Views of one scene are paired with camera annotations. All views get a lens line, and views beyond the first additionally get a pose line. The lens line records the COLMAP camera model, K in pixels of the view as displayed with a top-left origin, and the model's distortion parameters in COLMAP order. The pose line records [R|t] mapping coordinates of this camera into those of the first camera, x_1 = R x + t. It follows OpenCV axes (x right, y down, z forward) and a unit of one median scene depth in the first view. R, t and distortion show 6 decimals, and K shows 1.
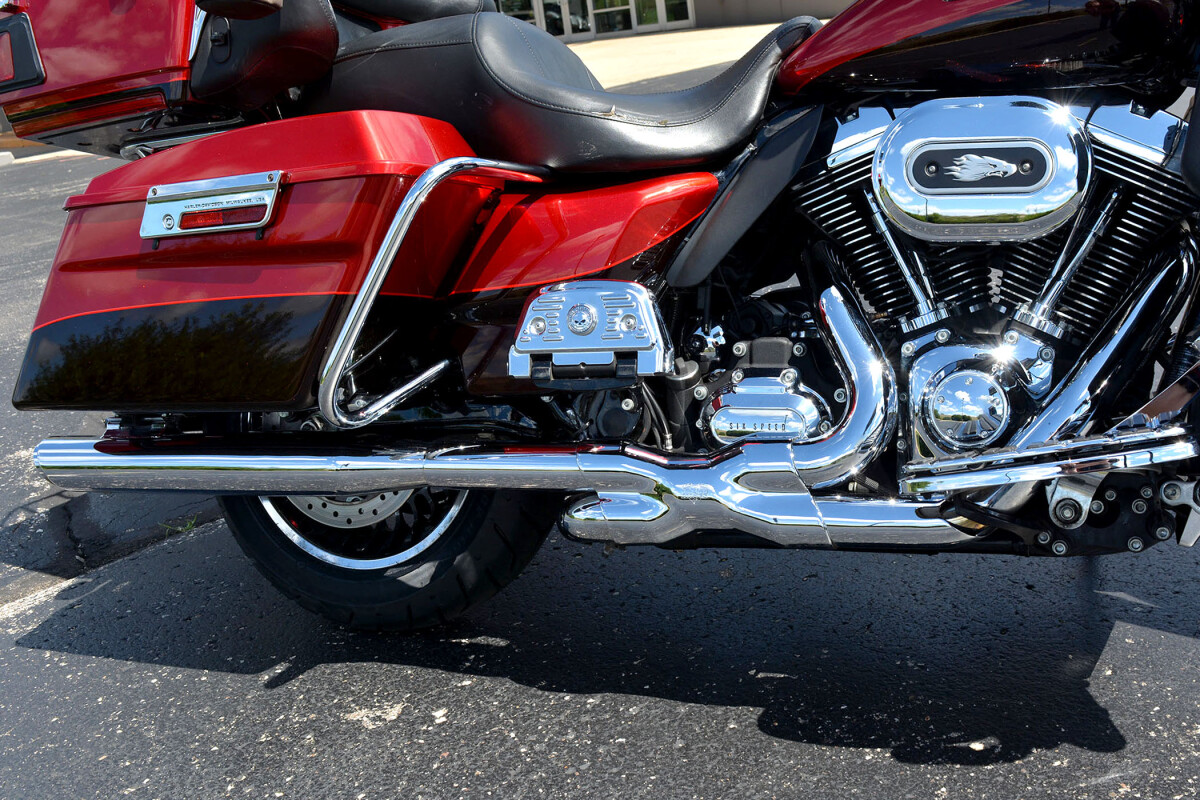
lens RADIAL K [[1203.2, 0, 653.5], [0, 1203.2, 386.1], [0, 0, 1]] dist [-0.078561, 0.000000]
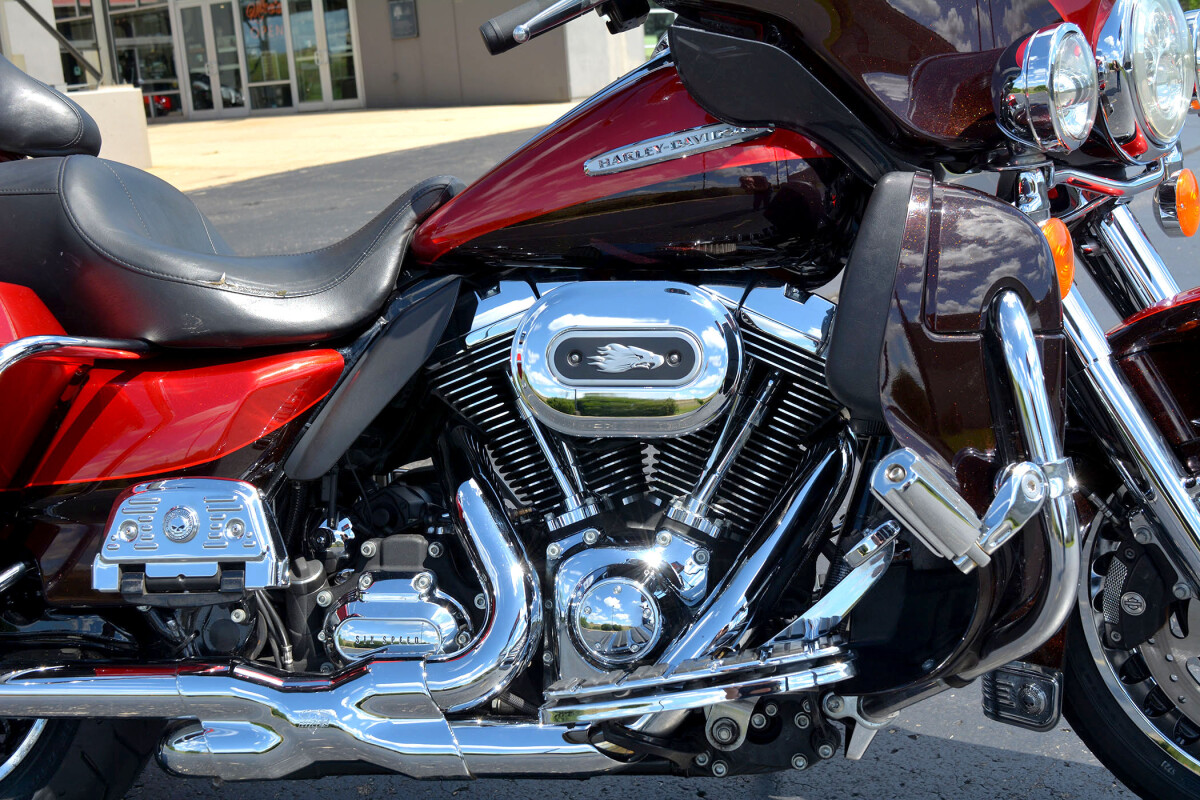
lens RADIAL K [[1359.6, 0, 601.4], [0, 1359.6, 392.9], [0, 0, 1]] dist [-0.054962, 0.000000]
pose [[0.979001, 0.002872, 0.203834, 0.036092], [0.014079, 0.996560, -0.081666, -0.062134], [-0.203367, 0.082821, 0.975593, -0.017947]]
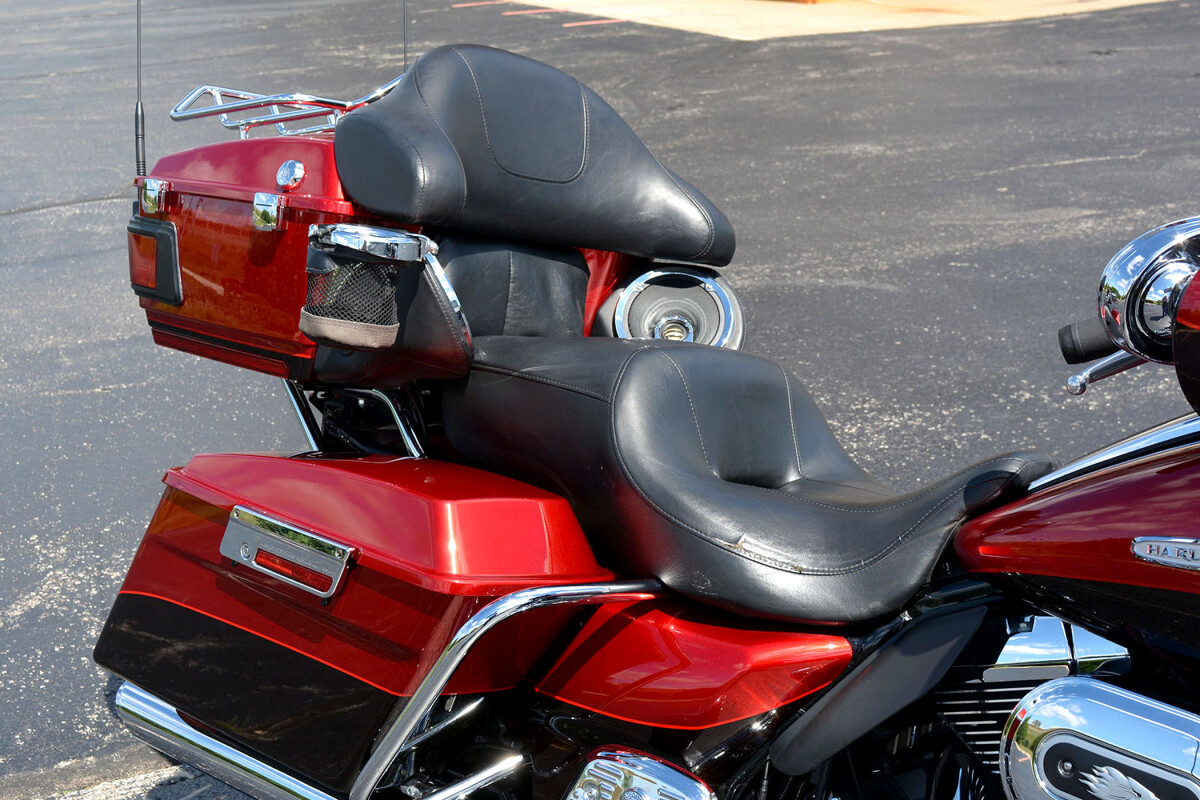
lens RADIAL K [[1655.6, 0, 603.3], [0, 1655.6, 409.0], [0, 0, 1]] dist [-0.078788, 0.000000]
pose [[0.928259, 0.197636, -0.315080, 0.217479], [-0.179842, 0.980026, 0.084894, -0.400068], [0.325565, -0.022139, 0.945260, -0.095316]]
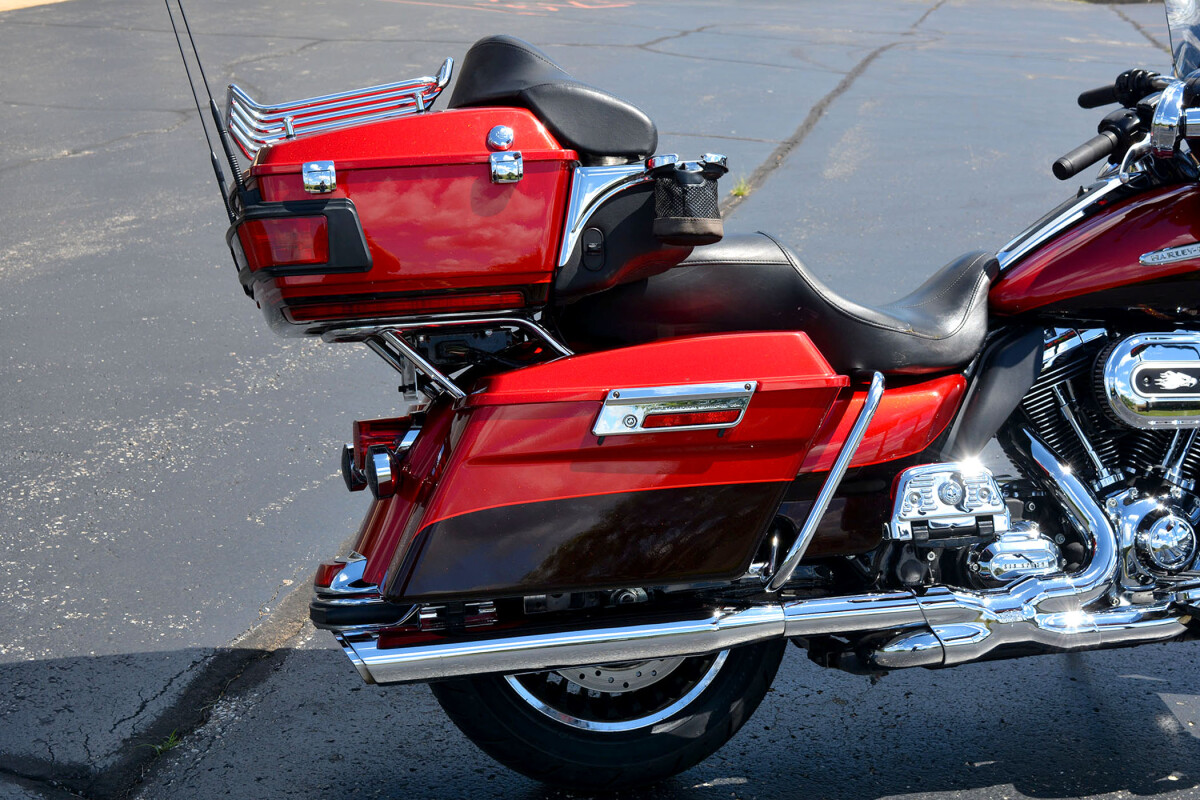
lens RADIAL K [[1685.3, 0, 602.9], [0, 1685.3, 395.1], [0, 0, 1]] dist [-0.011532, 0.000000]
pose [[0.834381, -0.014648, 0.550993, -1.313112], [0.054894, 0.996885, -0.056626, -0.074249], [-0.548447, 0.077494, 0.832586, -0.320538]]
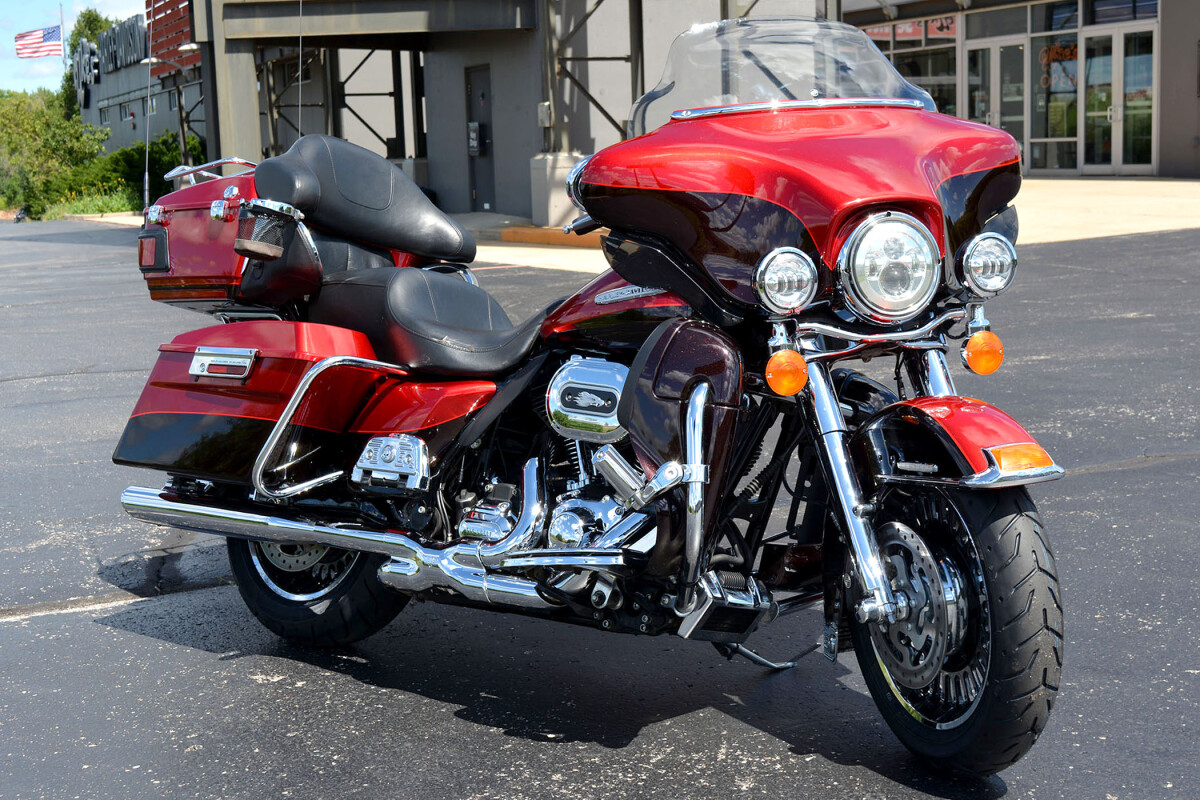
lens RADIAL K [[1709.8, 0, 639.7], [0, 1709.8, 430.9], [0, 0, 1]] dist [-0.039769, 0.000000]
pose [[0.946233, 0.142006, -0.290650, 0.963934], [-0.173870, 0.980938, -0.086777, 0.062463], [0.272786, 0.132647, 0.952886, -1.239525]]
